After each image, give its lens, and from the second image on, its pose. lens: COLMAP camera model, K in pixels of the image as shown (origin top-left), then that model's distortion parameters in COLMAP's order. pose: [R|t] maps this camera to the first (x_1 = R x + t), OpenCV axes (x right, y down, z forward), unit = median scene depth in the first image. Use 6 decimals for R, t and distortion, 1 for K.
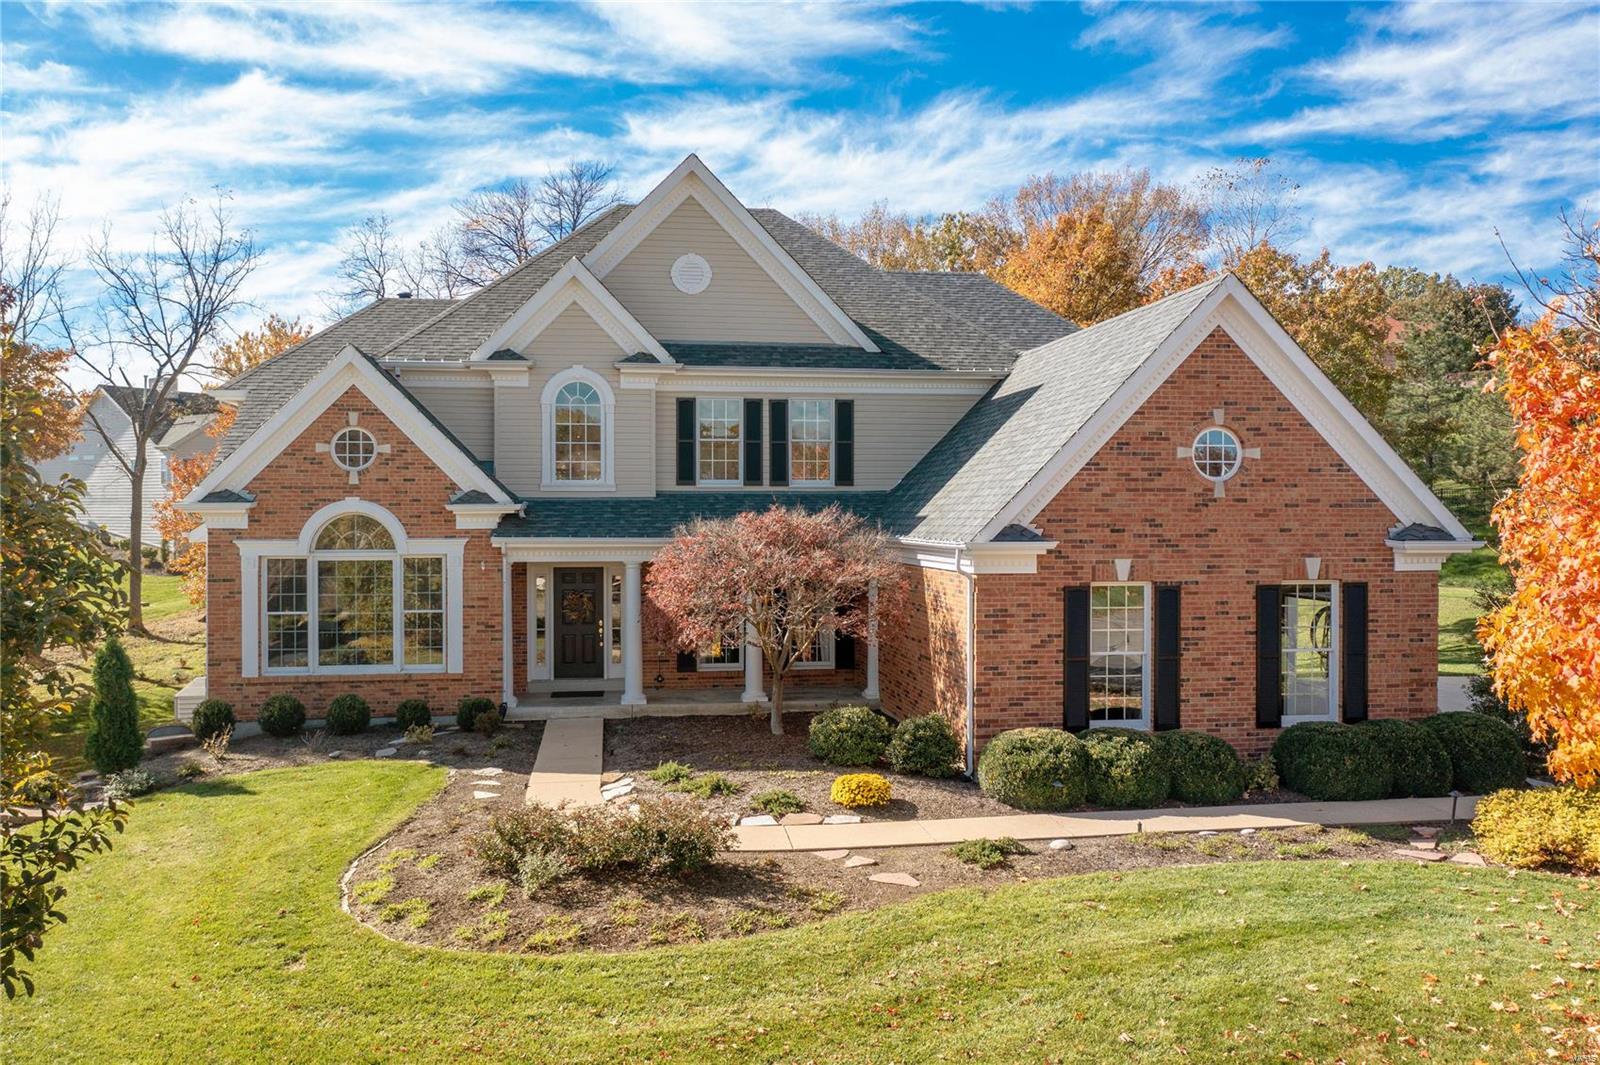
lens RADIAL K [[1267.9, 0, 797.2], [0, 1267.9, 528.2], [0, 0, 1]] dist [-0.005588, 0.001972]
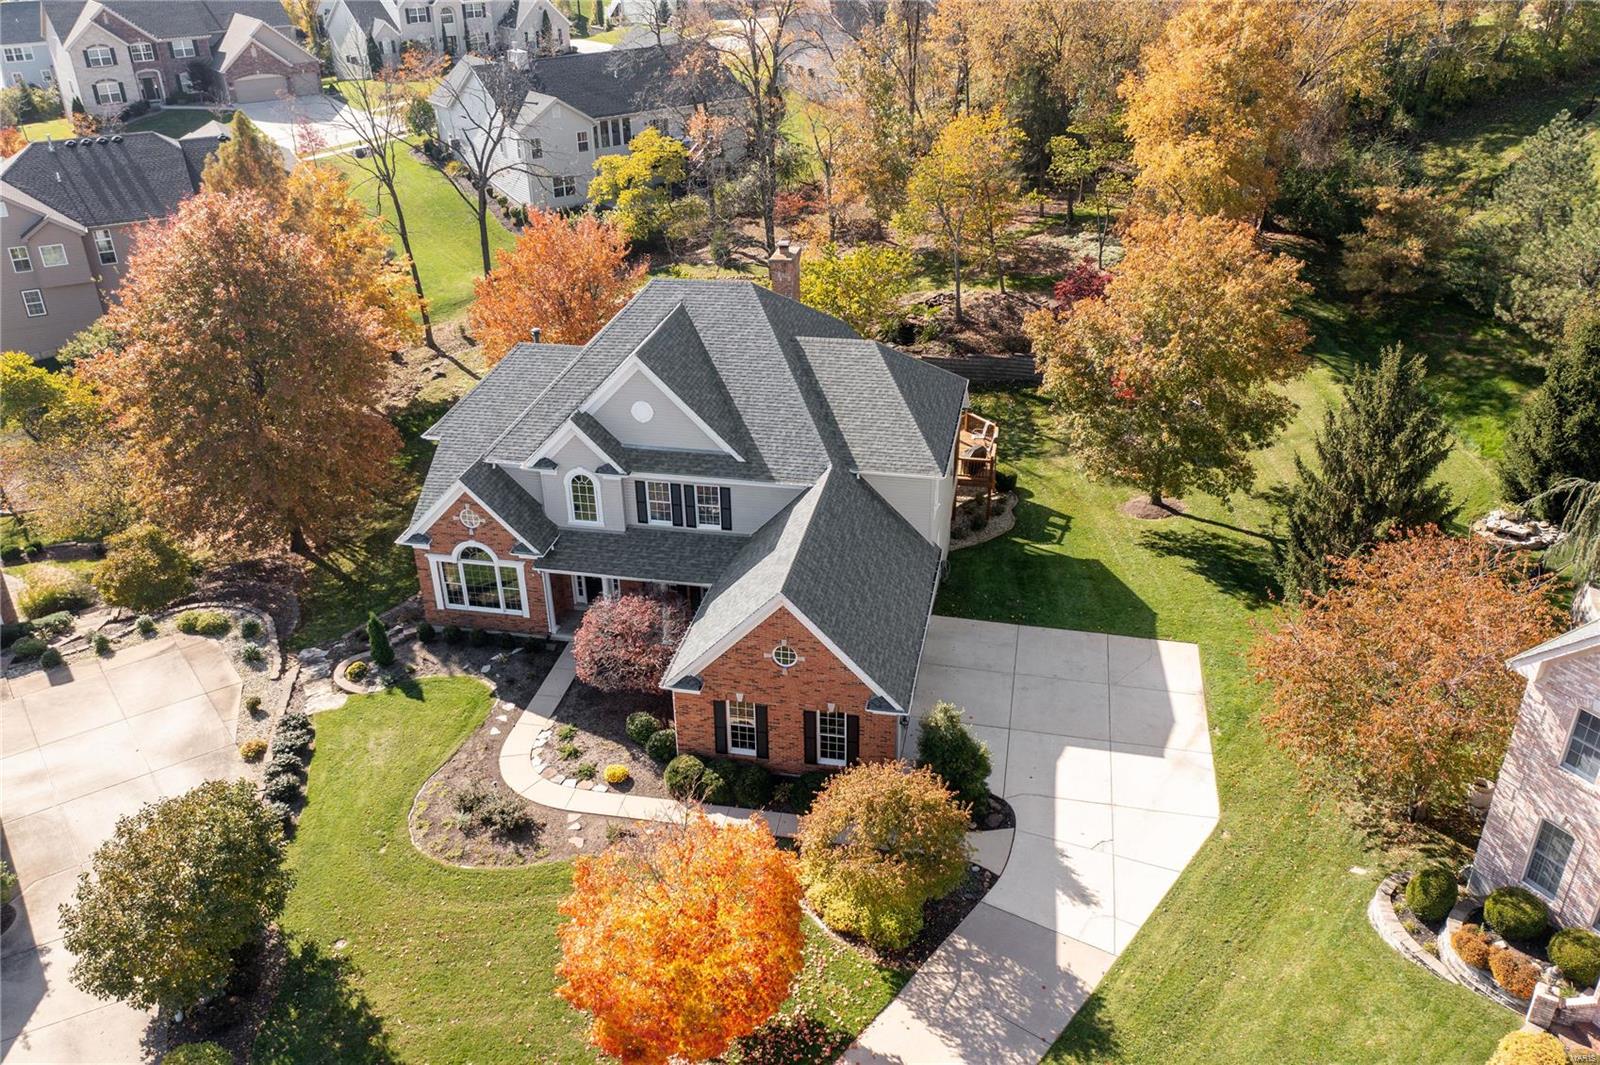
lens RADIAL K [[1267.9, 0, 804.7], [0, 1267.9, 525.9], [0, 0, 1]] dist [-0.005588, 0.001972]
pose [[0.938821, 0.151052, -0.309513, 0.802753], [0.010486, 0.885736, 0.464071, -1.005439], [0.344245, -0.438926, 0.829964, -0.529501]]
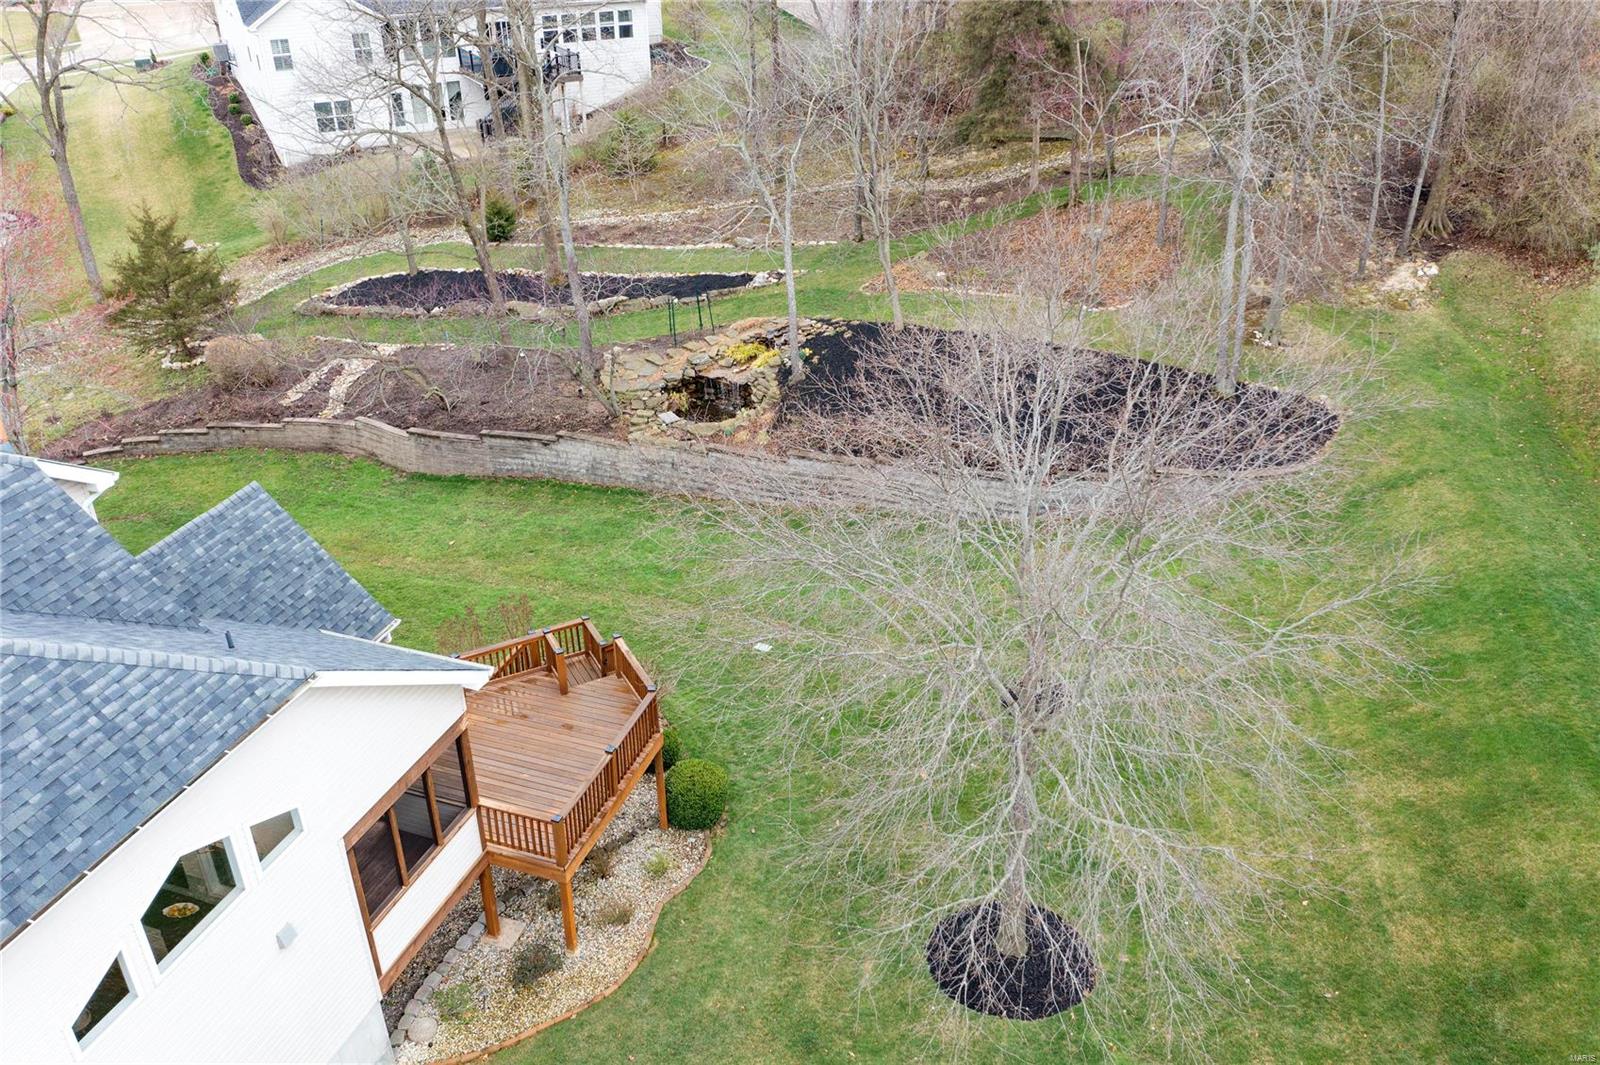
lens RADIAL K [[1267.9, 0, 788.7], [0, 1267.9, 538.3], [0, 0, 1]] dist [-0.005588, 0.001972]
pose [[0.876456, 0.230609, -0.422664, 0.858503], [0.006986, 0.871655, 0.490071, -0.574700], [0.481432, -0.432478, 0.762356, 1.279943]]
